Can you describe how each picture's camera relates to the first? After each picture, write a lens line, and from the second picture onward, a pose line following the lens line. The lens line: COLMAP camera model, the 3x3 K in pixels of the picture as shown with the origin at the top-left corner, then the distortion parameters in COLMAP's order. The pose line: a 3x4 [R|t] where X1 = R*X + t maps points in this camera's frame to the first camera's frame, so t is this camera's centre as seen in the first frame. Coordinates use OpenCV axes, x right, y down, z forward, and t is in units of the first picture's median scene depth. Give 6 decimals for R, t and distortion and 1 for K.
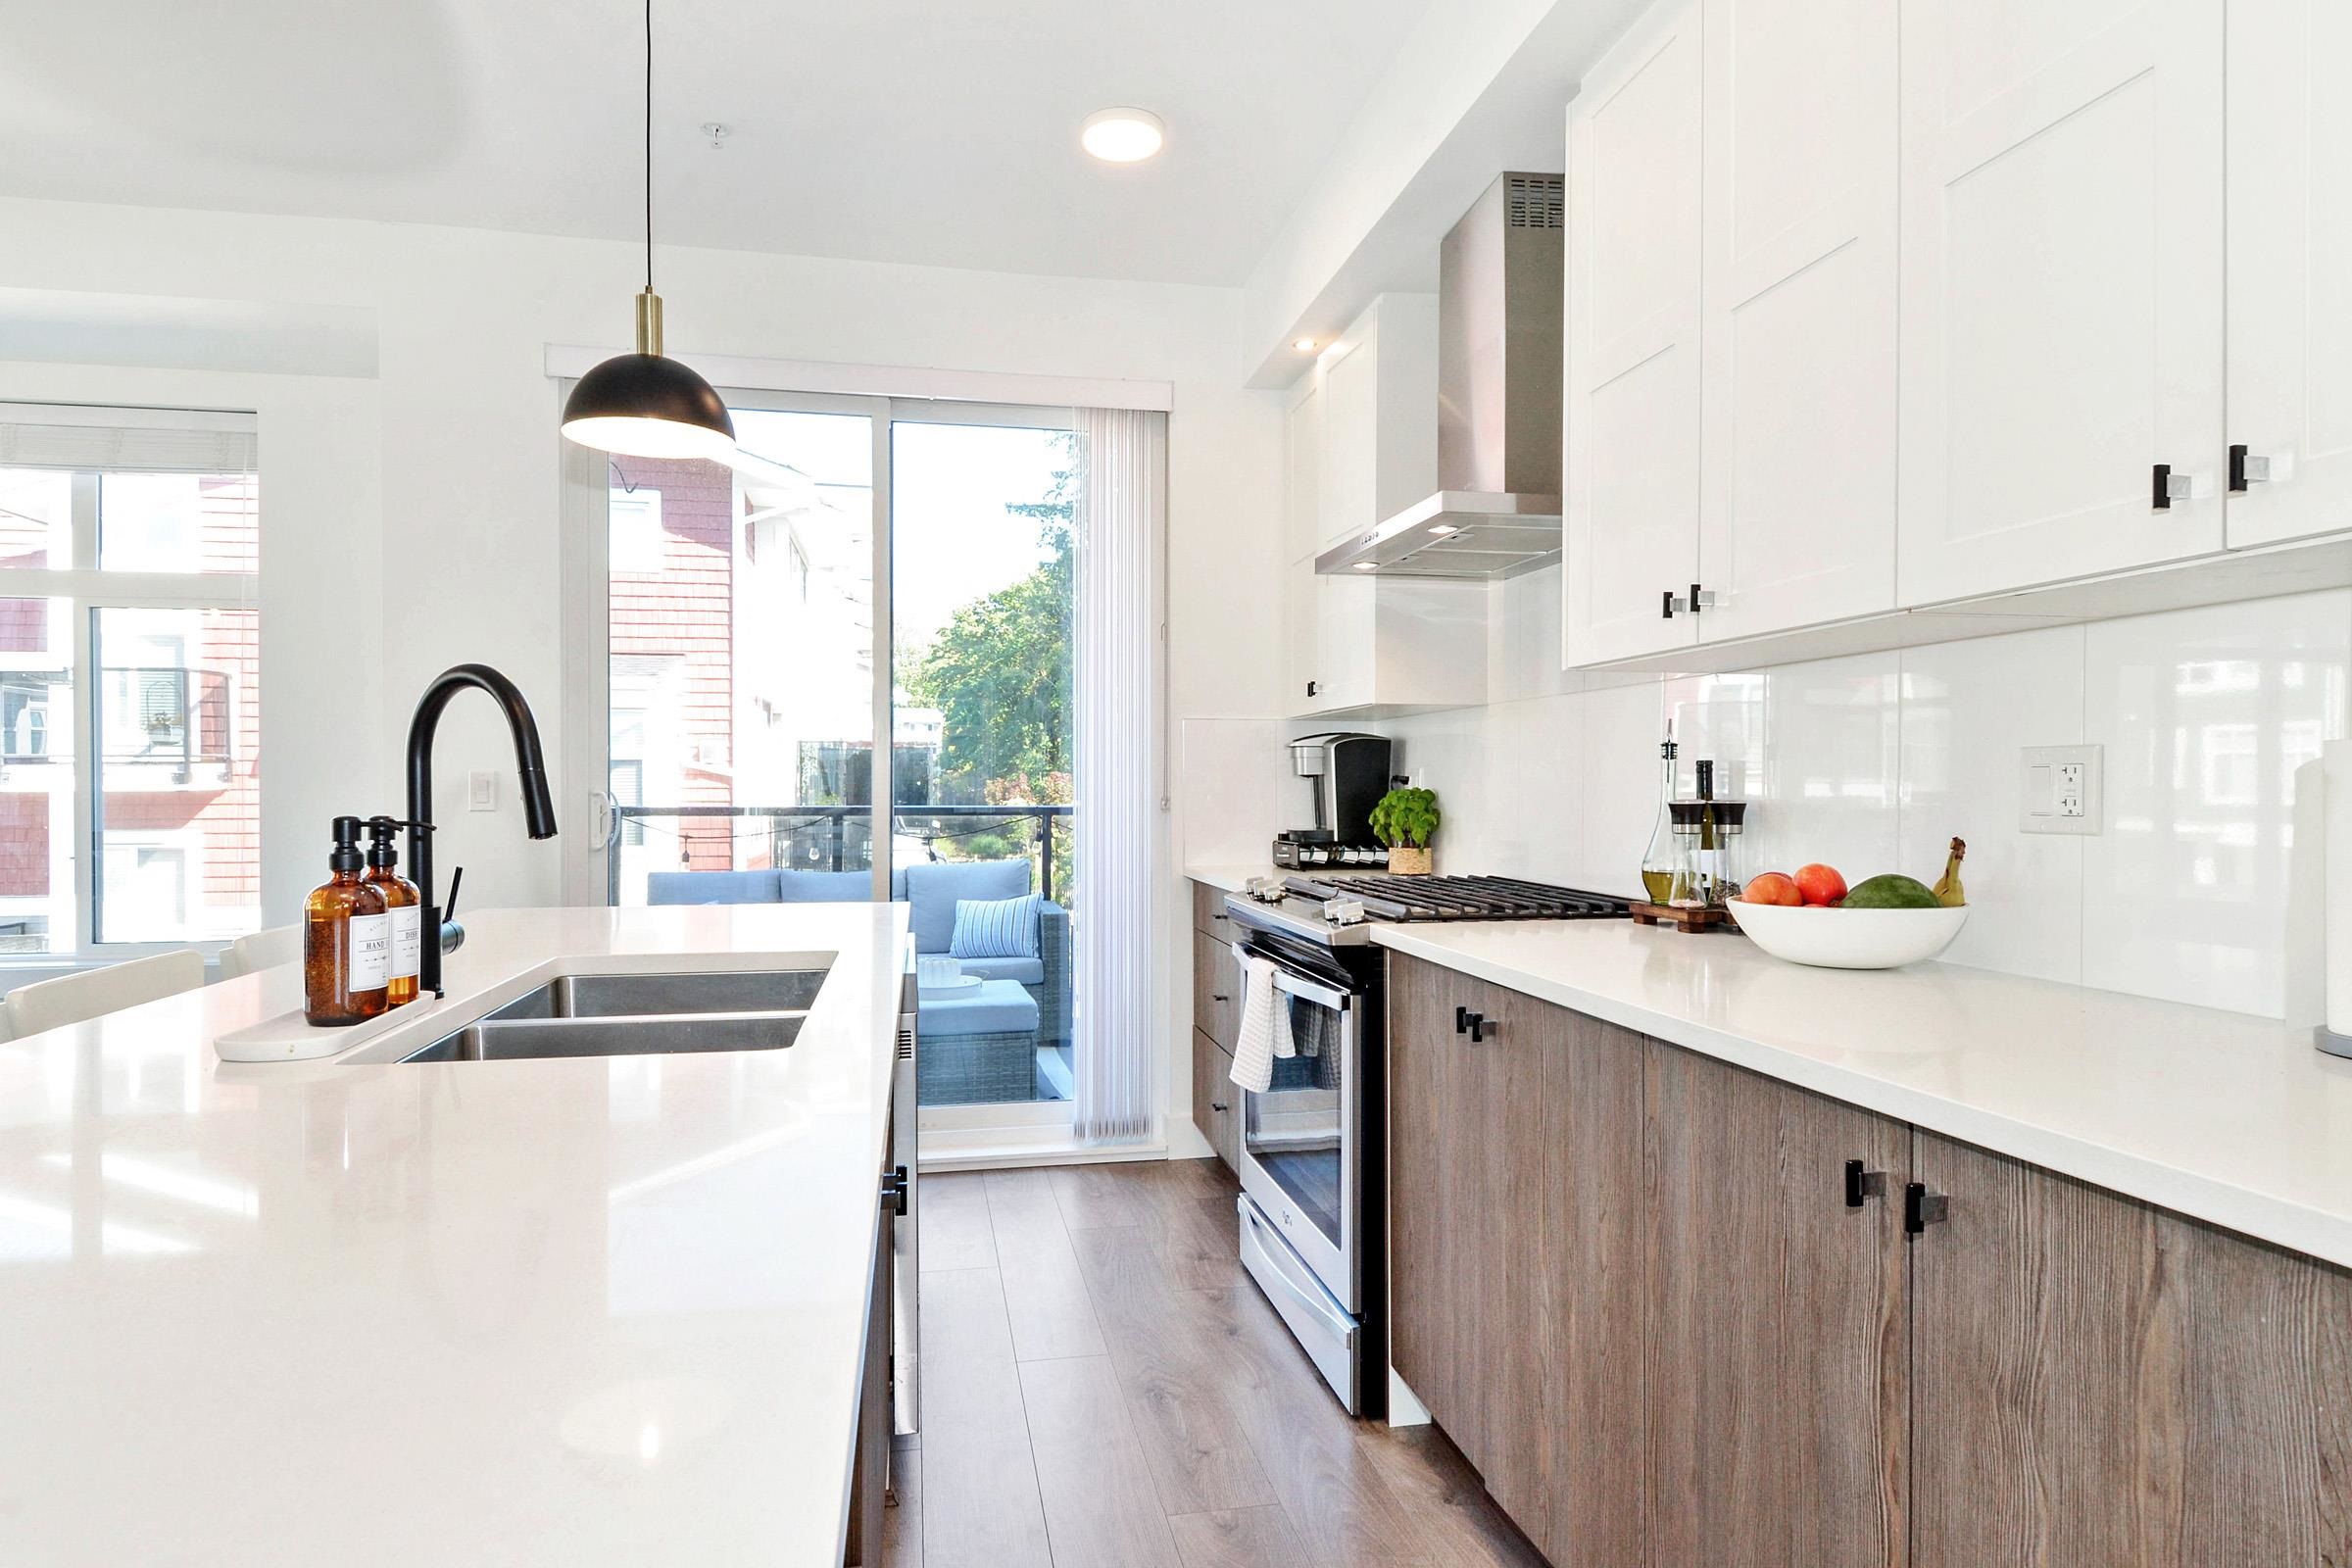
lens RADIAL K [[1219.0, 0, 1176.0], [0, 1219.0, 784.0], [0, 0, 1]] dist [-0.000204, -0.000721]
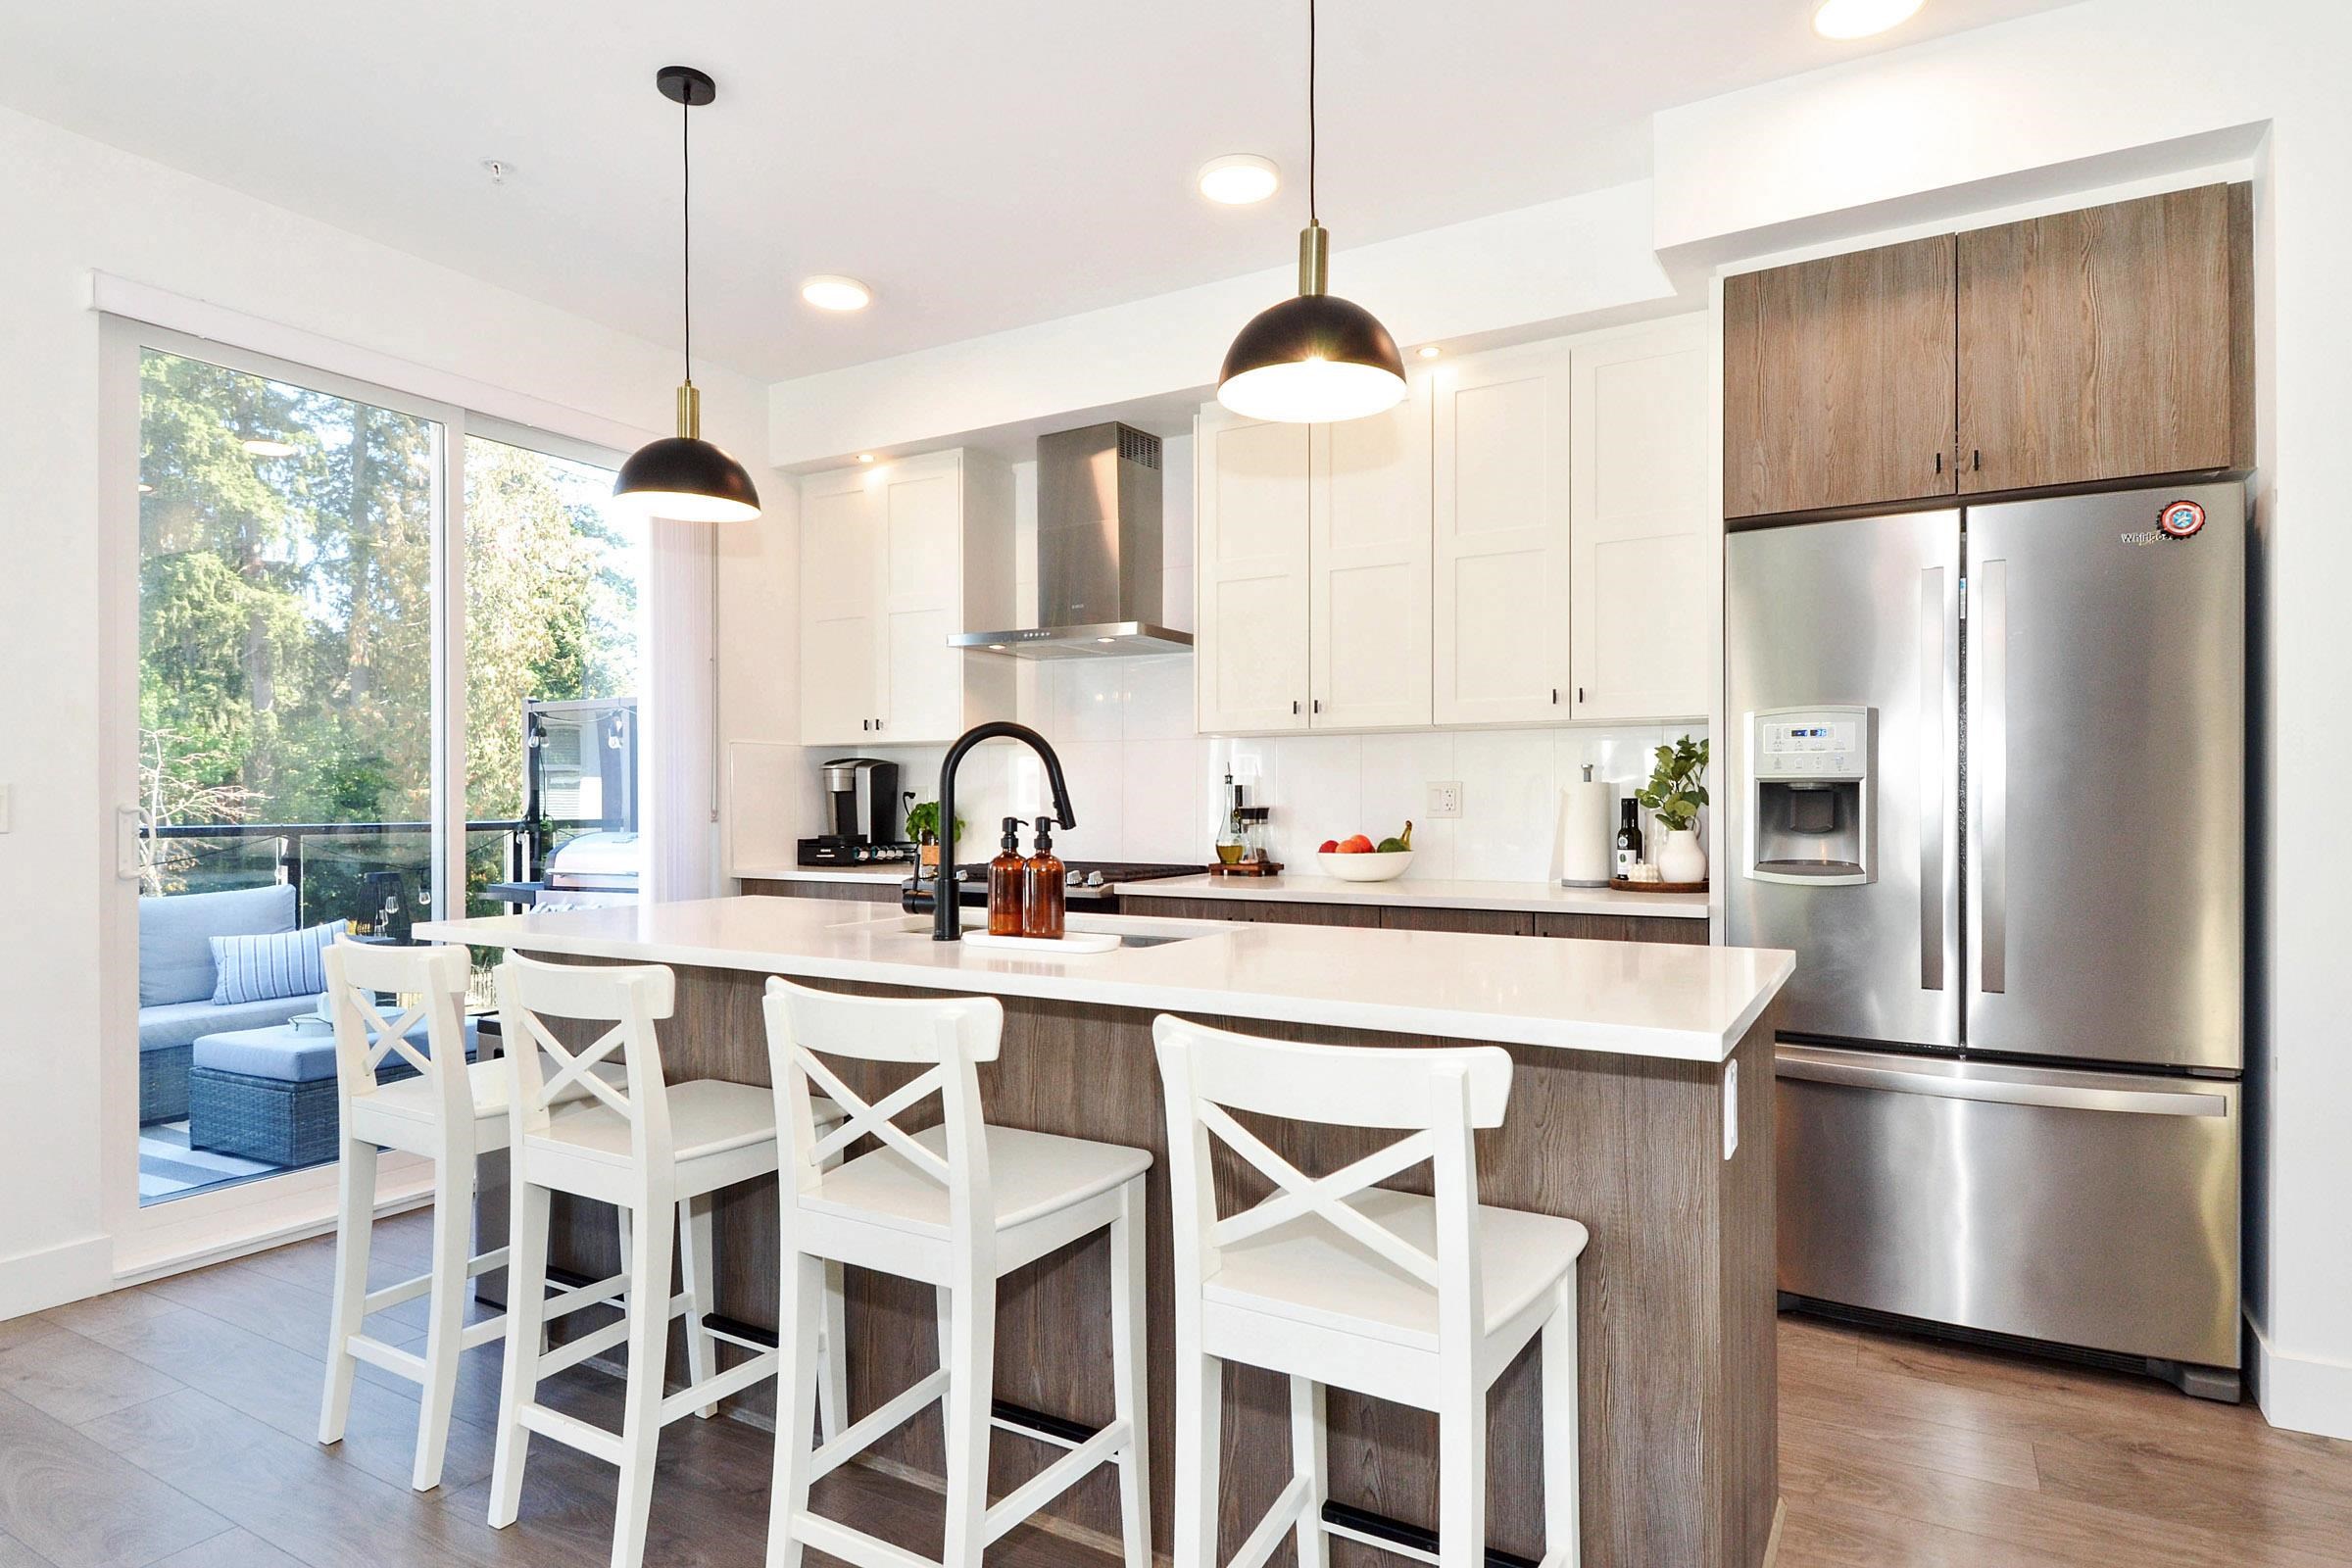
lens RADIAL K [[1219.0, 0, 1176.0], [0, 1219.0, 784.0], [0, 0, 1]] dist [-0.000204, -0.000721]
pose [[0.673074, 0.008126, 0.739530, -0.753748], [0.001482, 0.999923, -0.012336, 0.001265], [-0.739574, 0.009399, 0.673010, -0.124622]]
